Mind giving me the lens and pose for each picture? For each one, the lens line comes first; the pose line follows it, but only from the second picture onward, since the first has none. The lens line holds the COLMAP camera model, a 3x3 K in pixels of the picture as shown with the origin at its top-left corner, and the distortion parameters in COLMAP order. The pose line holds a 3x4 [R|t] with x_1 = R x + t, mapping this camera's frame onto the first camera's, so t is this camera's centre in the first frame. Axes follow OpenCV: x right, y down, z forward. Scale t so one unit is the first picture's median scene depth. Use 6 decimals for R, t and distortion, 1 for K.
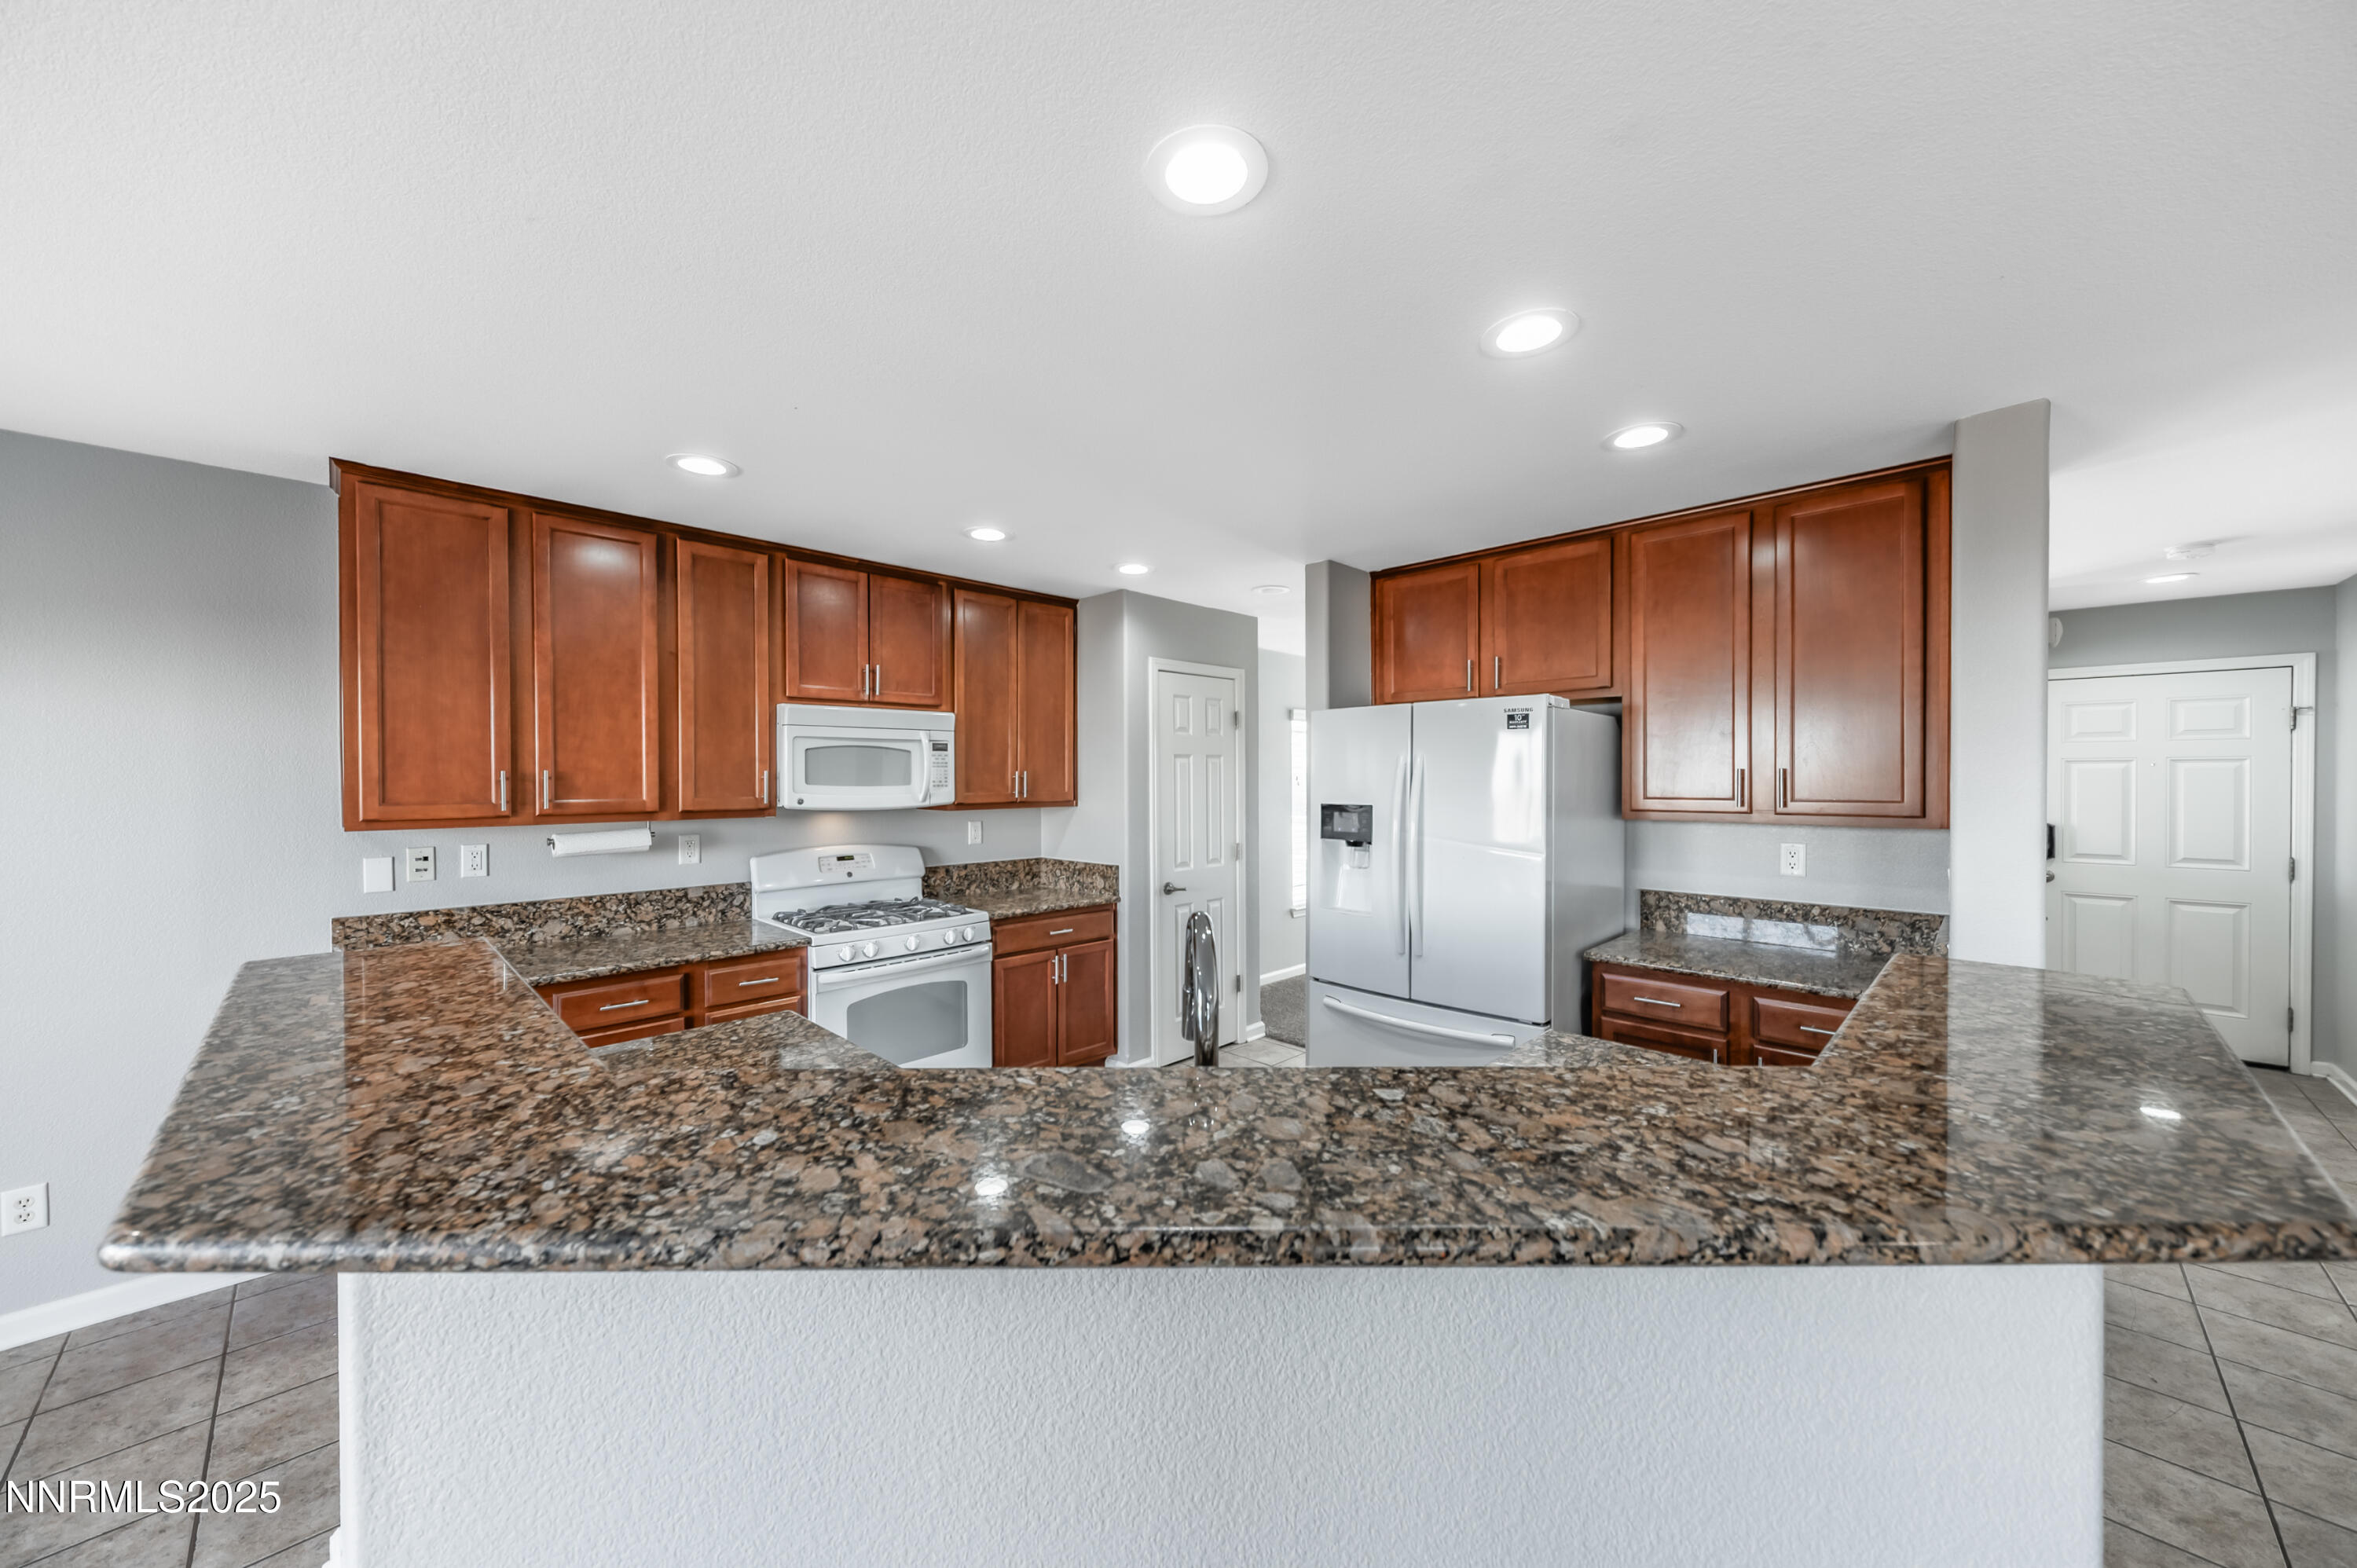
lens RADIAL K [[810.6, 0, 1170.1], [0, 810.6, 783.4], [0, 0, 1]] dist [0.009981, -0.003275]
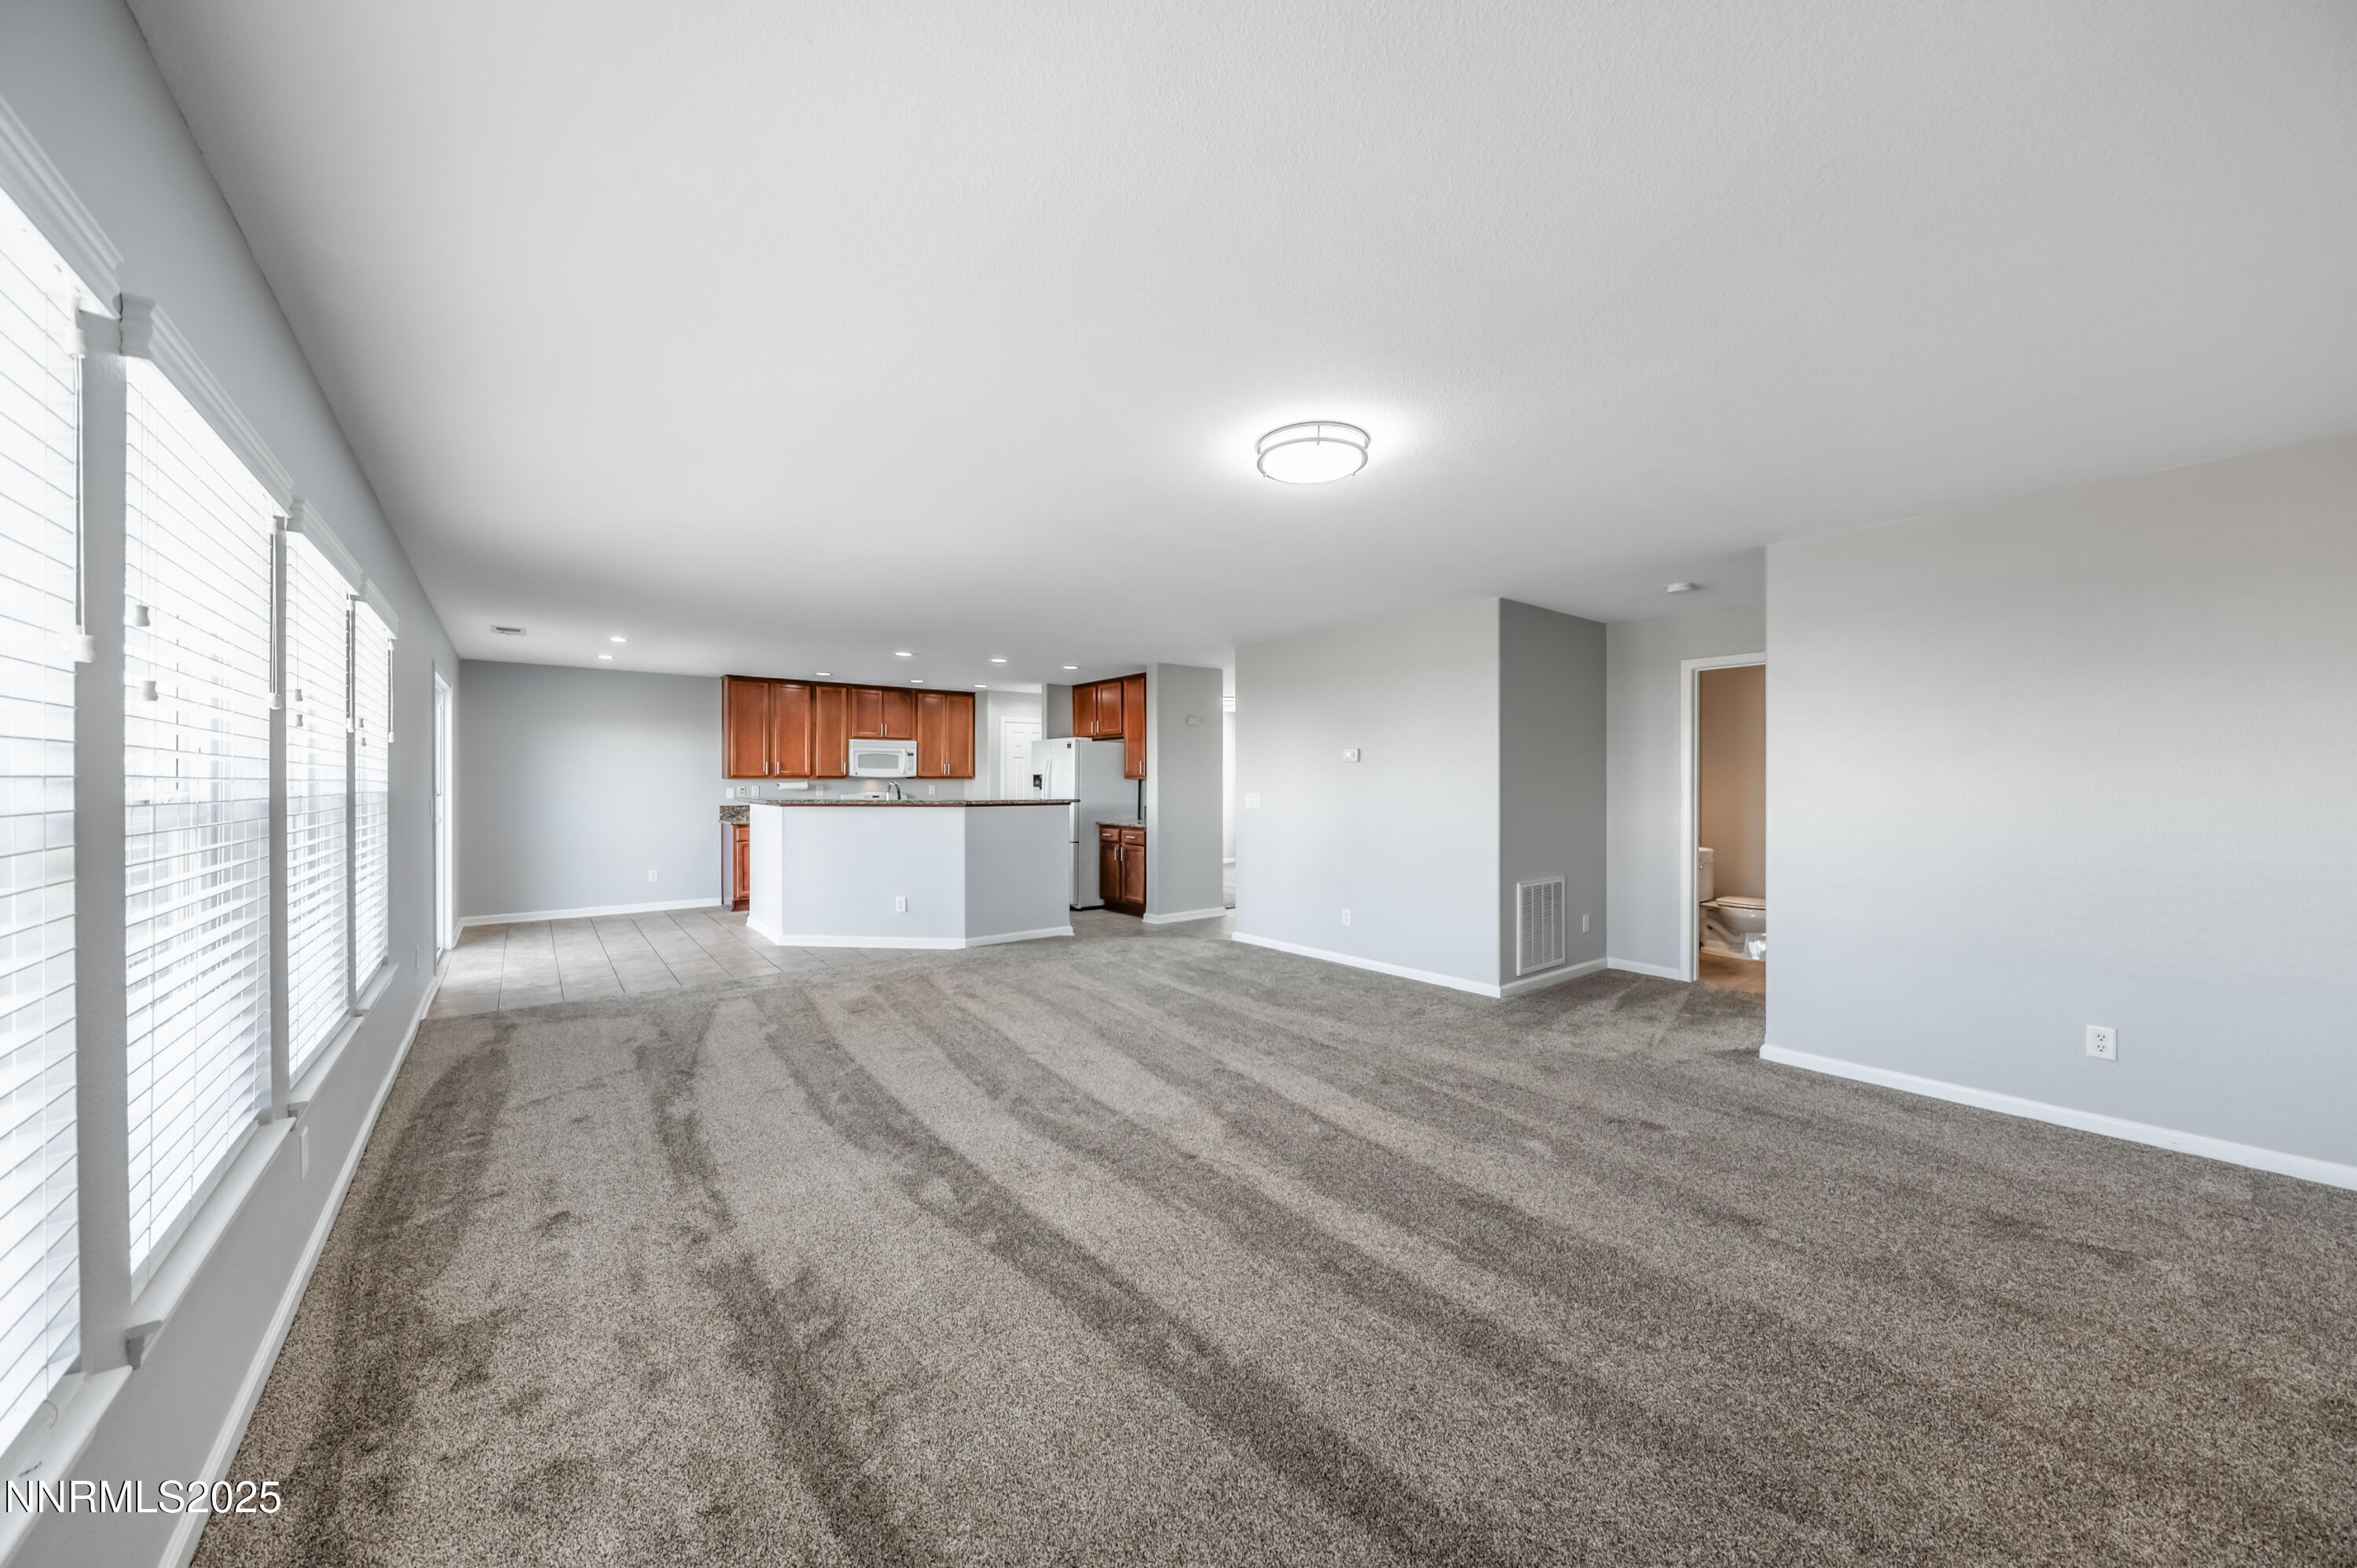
lens RADIAL K [[810.6, 0, 1179.4], [0, 810.6, 783.5], [0, 0, 1]] dist [0.009981, -0.003275]
pose [[0.991363, 0.004033, -0.131081, 0.922341], [-0.004804, 0.999973, -0.005566, 0.059323], [0.131055, 0.006148, 0.991356, -1.482781]]
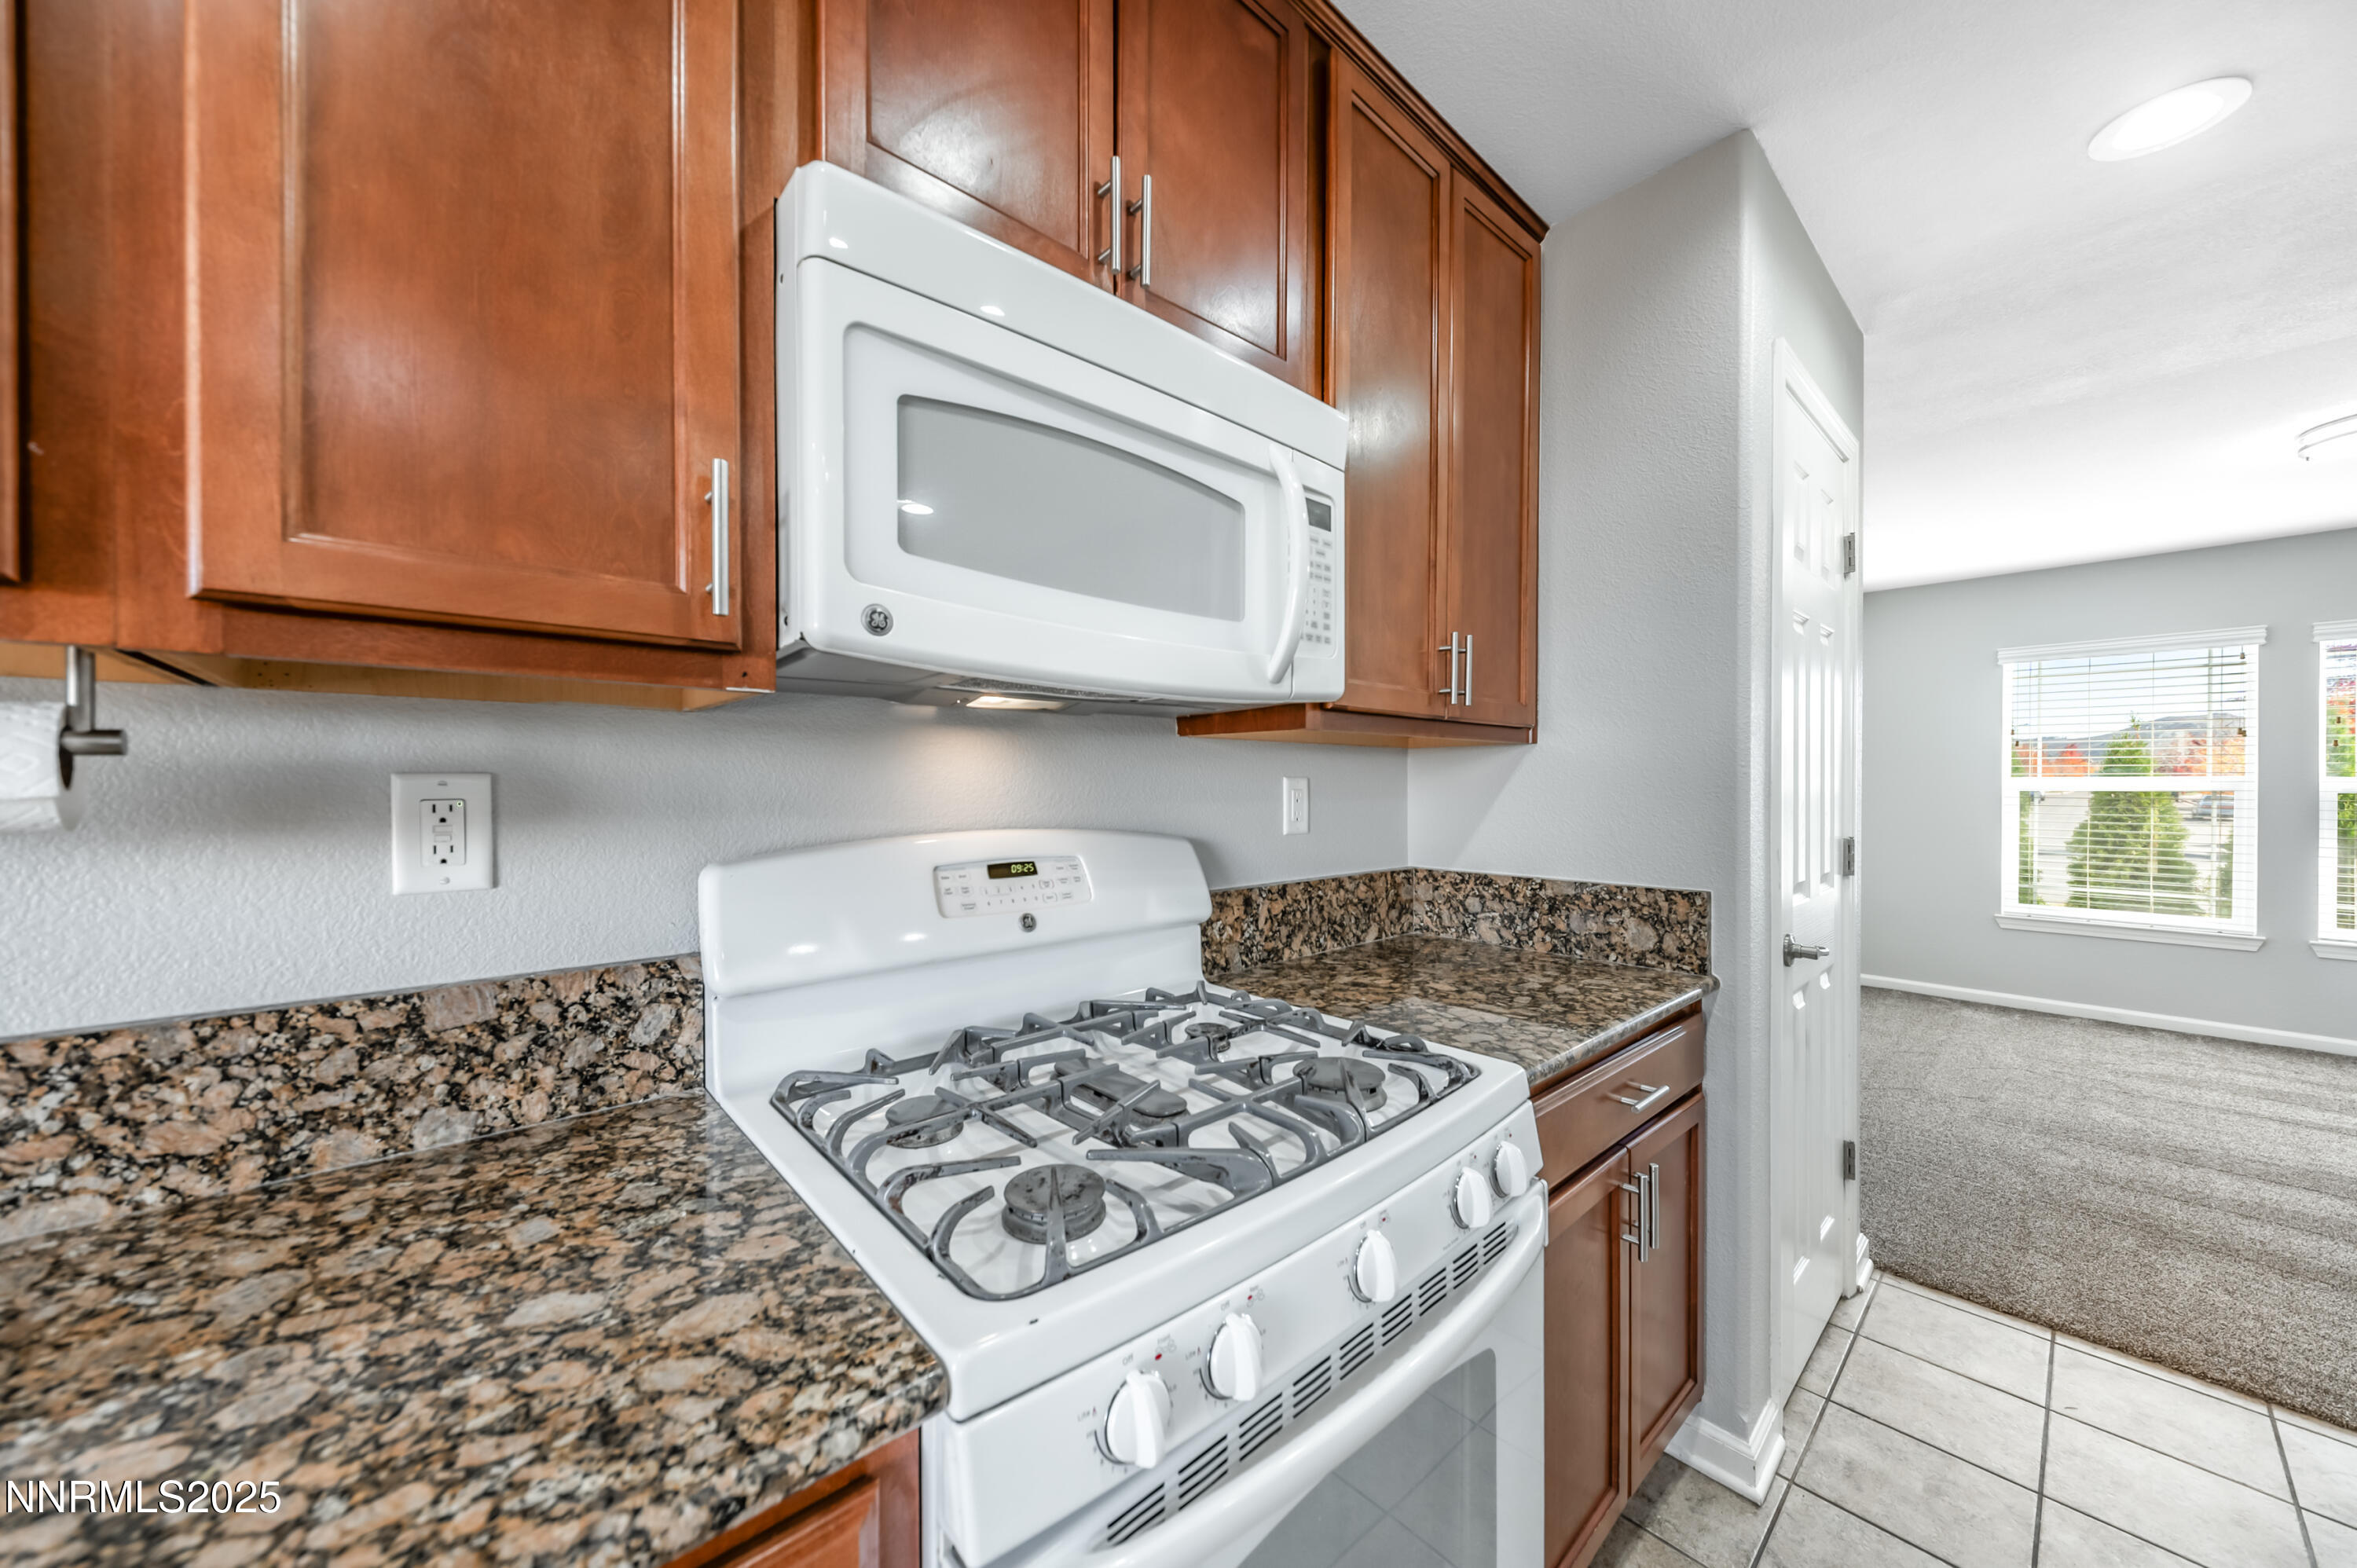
lens RADIAL K [[810.6, 0, 1190.5], [0, 810.6, 788.4], [0, 0, 1]] dist [0.009981, -0.003275]
pose [[0.999057, 0.003670, -0.043262, -0.317594], [-0.003539, 0.999989, 0.003109, 0.059385], [0.043273, -0.002953, 0.999059, 0.689130]]
